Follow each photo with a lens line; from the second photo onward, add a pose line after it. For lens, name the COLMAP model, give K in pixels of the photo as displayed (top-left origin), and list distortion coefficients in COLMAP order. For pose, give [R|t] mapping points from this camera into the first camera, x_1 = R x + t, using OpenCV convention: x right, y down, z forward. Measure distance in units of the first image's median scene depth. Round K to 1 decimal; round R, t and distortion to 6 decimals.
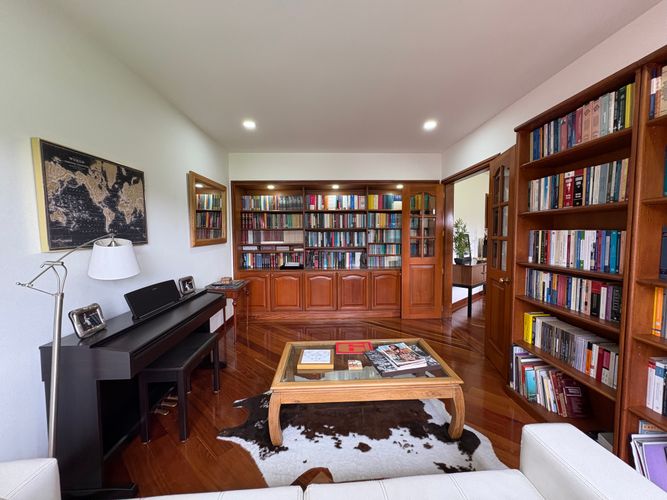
lens RADIAL K [[265.6, 0, 333.5], [0, 265.6, 250.0], [0, 0, 1]] dist [-0.002365, -0.000308]
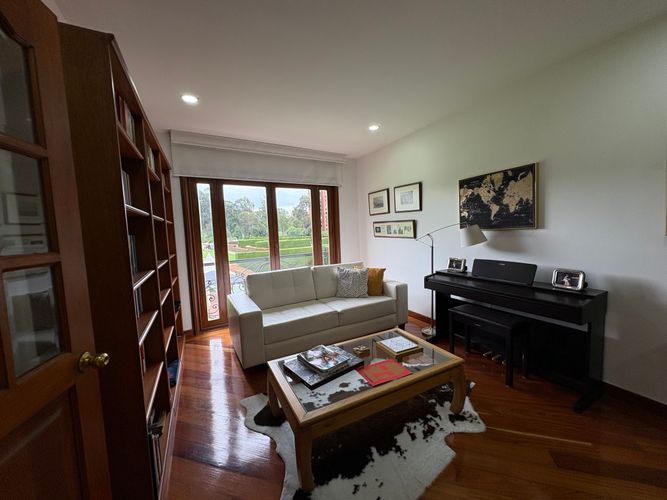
lens RADIAL K [[265.6, 0, 333.5], [0, 265.6, 250.0], [0, 0, 1]] dist [-0.002365, -0.000308]
pose [[-0.905691, 0.076015, -0.417068, 0.656301], [0.018351, 0.989901, 0.140568, -0.128904], [0.423541, 0.119658, -0.897939, 2.047758]]
